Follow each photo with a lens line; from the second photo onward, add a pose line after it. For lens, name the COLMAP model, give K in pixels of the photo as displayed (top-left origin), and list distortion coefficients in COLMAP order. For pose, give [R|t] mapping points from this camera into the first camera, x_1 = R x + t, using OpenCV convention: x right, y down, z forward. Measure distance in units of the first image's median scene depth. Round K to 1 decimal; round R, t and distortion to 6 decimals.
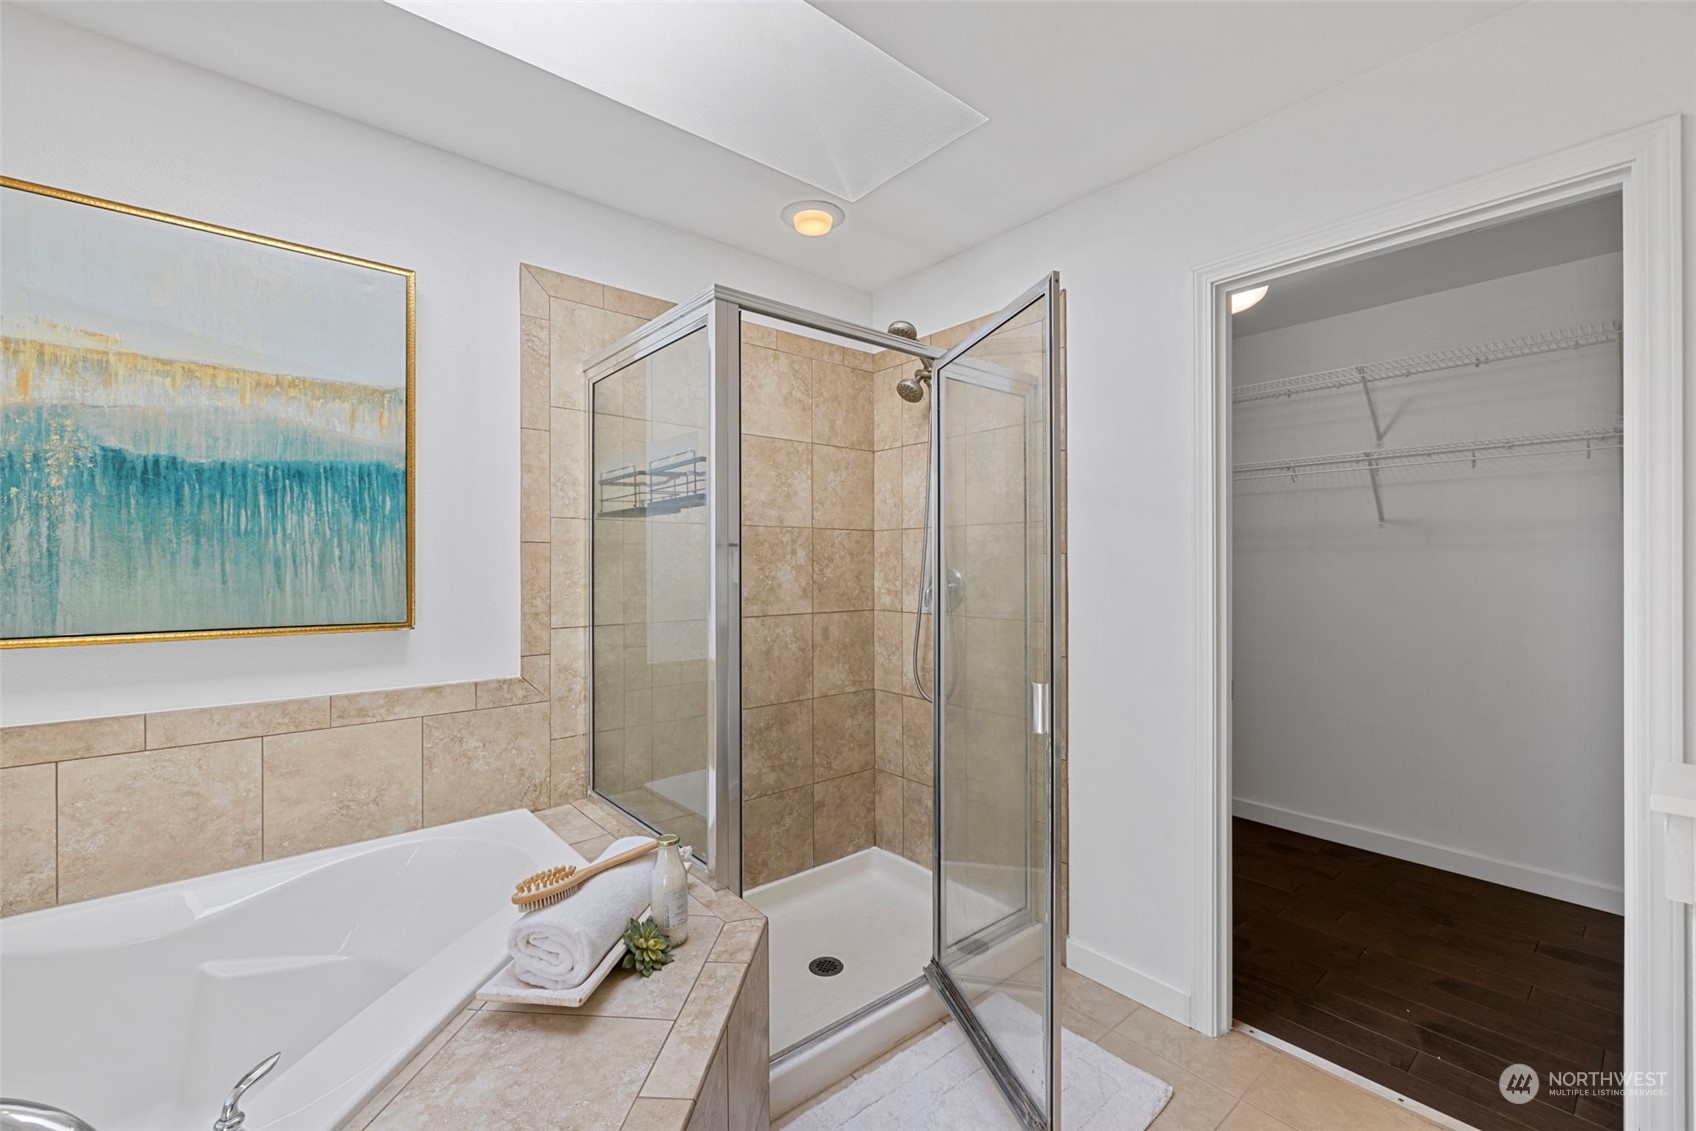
lens RADIAL K [[709.4, 0, 848.2], [0, 709.4, 561.1], [0, 0, 1]] dist [0.000907, 0.000126]
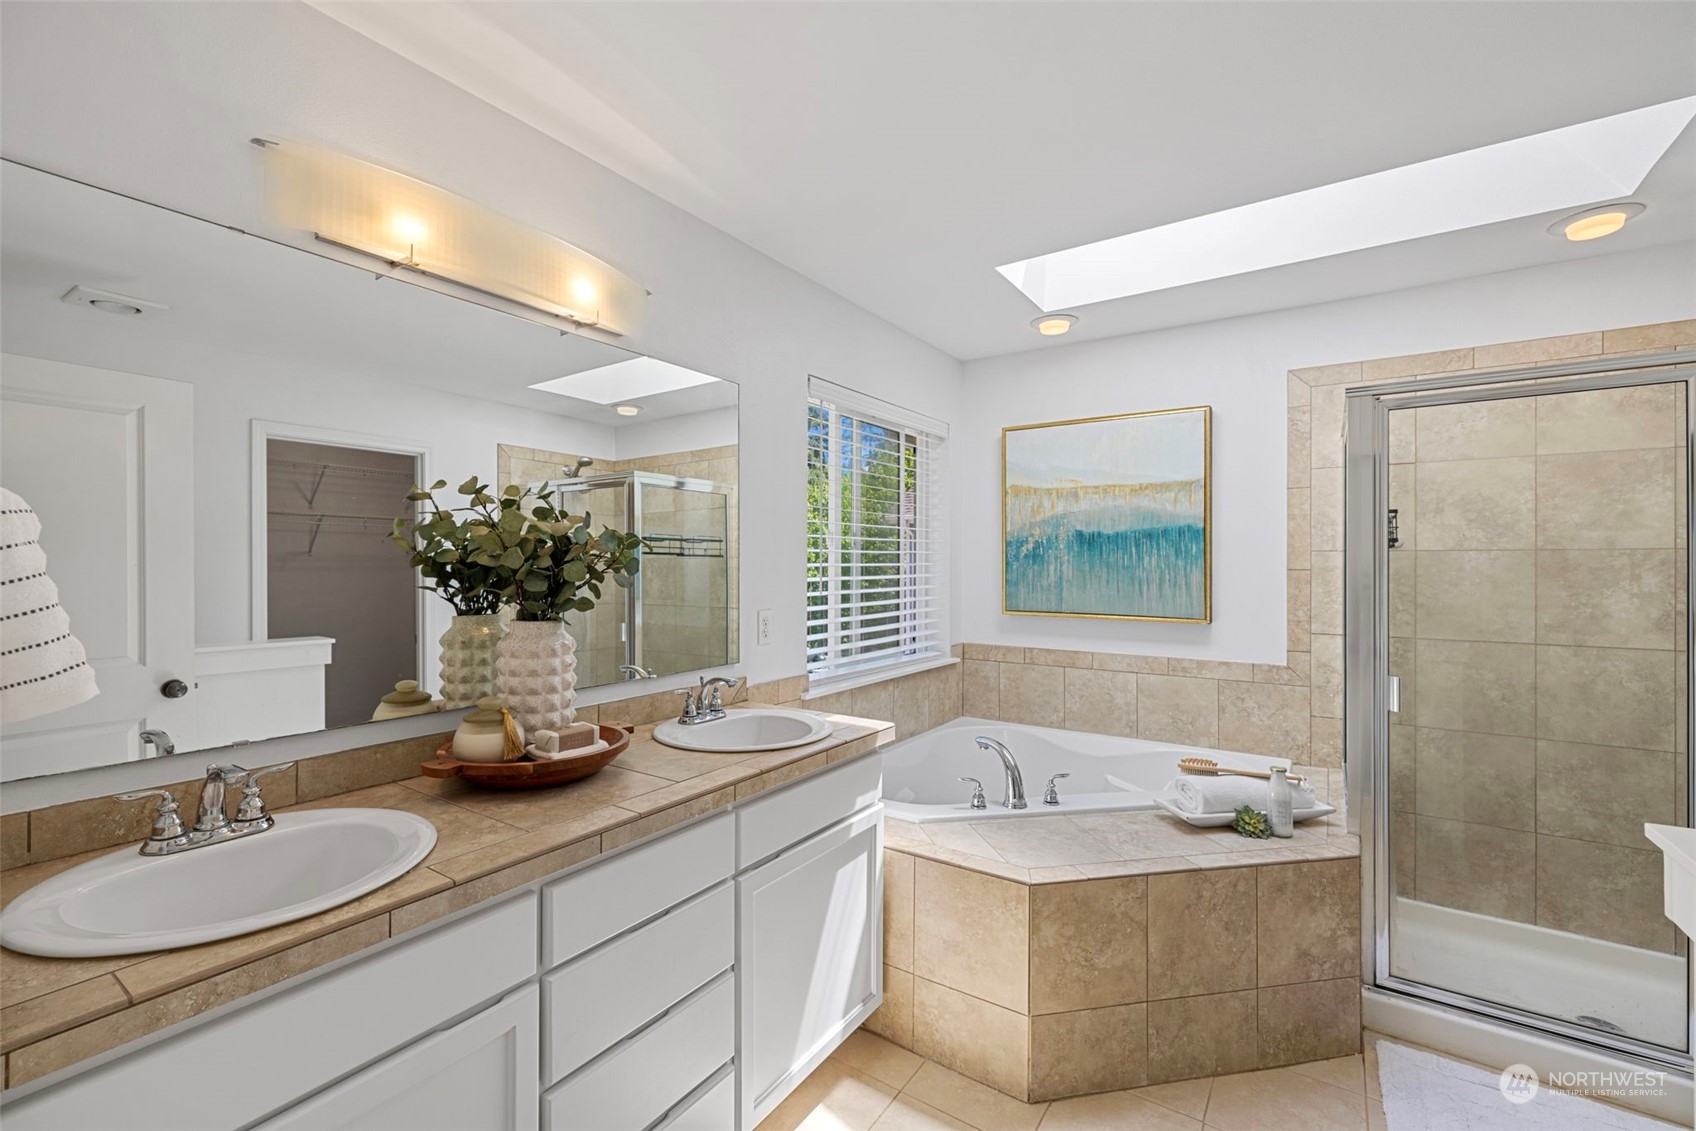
lens RADIAL K [[709.4, 0, 846.2], [0, 709.4, 564.3], [0, 0, 1]] dist [0.000907, 0.000126]
pose [[0.274072, 0.002818, -0.961705, 0.726875], [0.000689, 0.999995, 0.003126, -0.047190], [0.961709, -0.001520, 0.274068, -0.252013]]
